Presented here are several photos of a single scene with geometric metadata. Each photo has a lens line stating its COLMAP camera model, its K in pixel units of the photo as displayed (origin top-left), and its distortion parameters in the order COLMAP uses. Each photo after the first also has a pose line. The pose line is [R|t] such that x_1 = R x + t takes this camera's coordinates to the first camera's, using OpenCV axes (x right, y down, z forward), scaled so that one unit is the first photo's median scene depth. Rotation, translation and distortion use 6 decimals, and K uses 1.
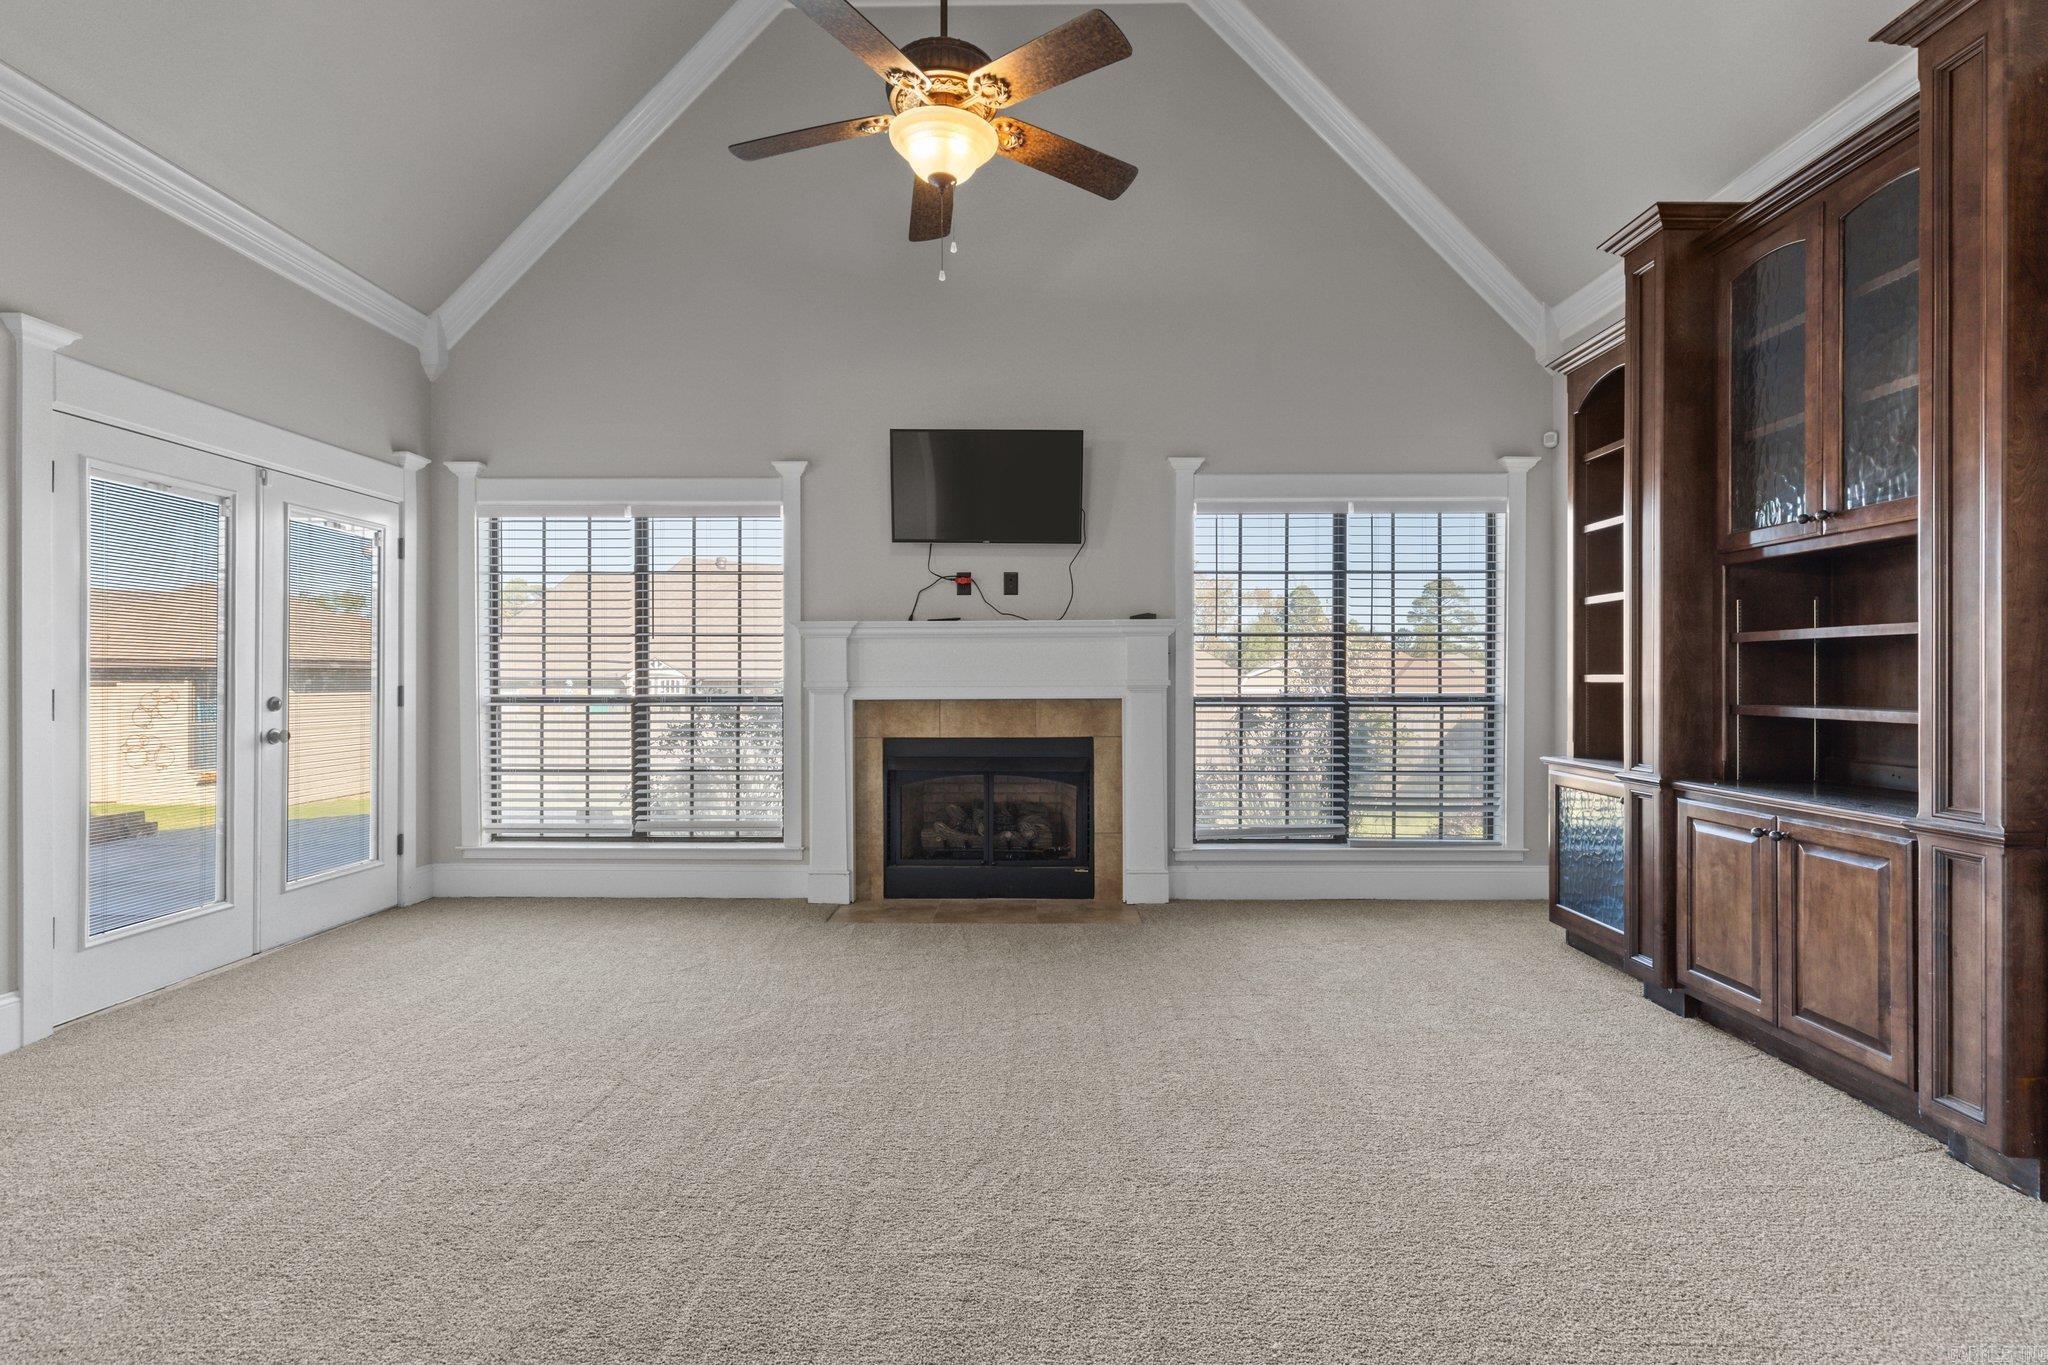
lens RADIAL K [[925.7, 0, 1023.7], [0, 925.7, 680.3], [0, 0, 1]] dist [0.003118, 0.000276]
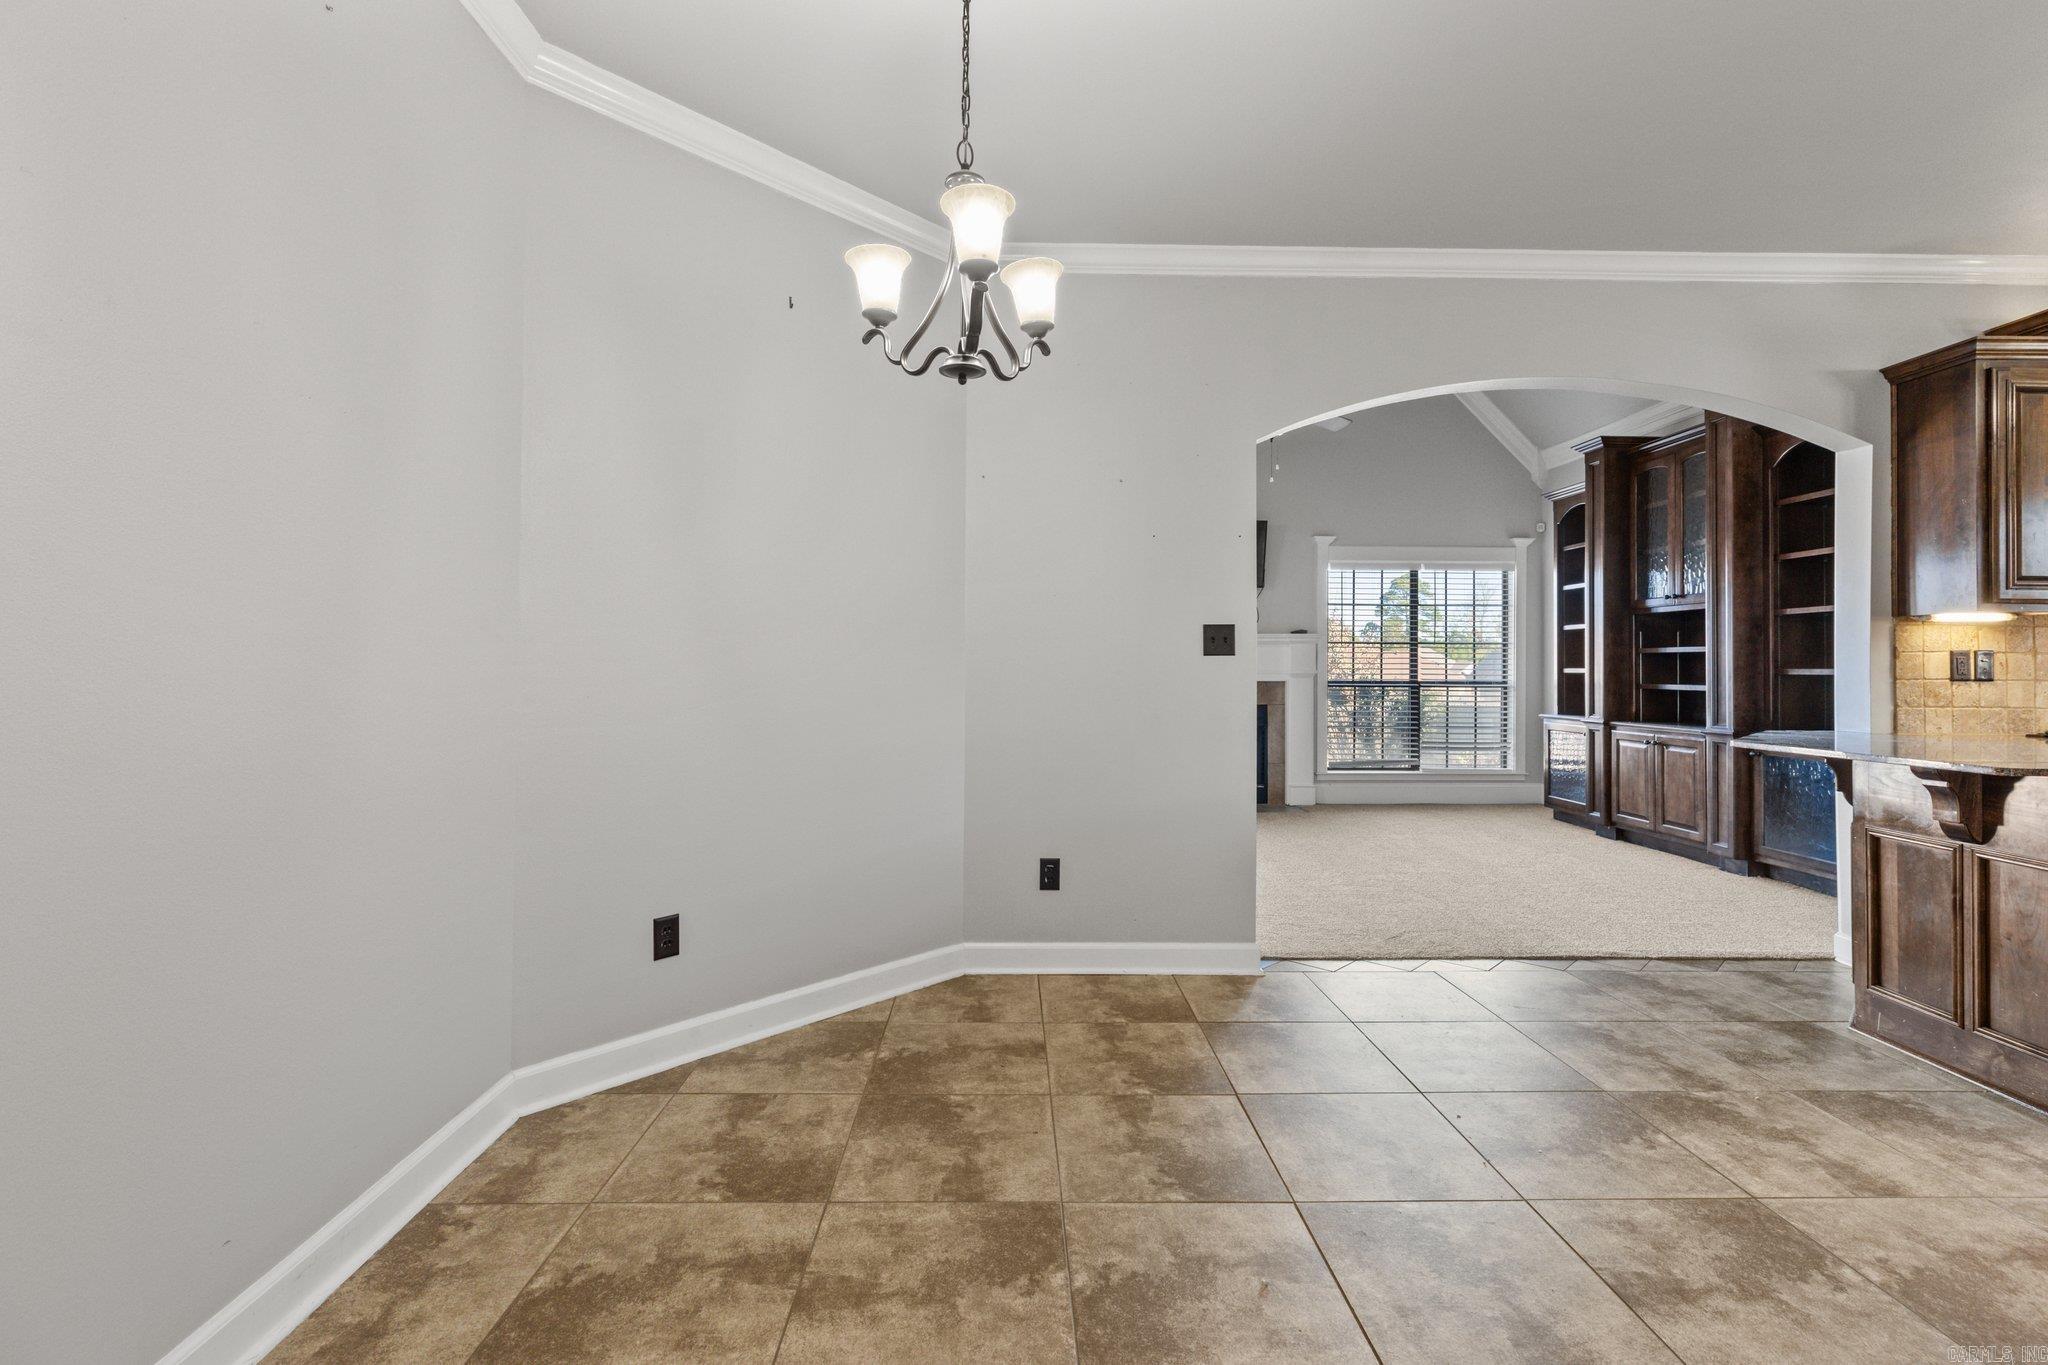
lens RADIAL K [[918.2, 0, 1020.7], [0, 918.2, 657.8], [0, 0, 1]] dist [0.001679, -0.000054]
pose [[0.999599, 0.006407, 0.027585, -0.496200], [-0.006012, 0.999878, -0.014391, 0.005101], [-0.027674, 0.014220, 0.999516, -0.751990]]
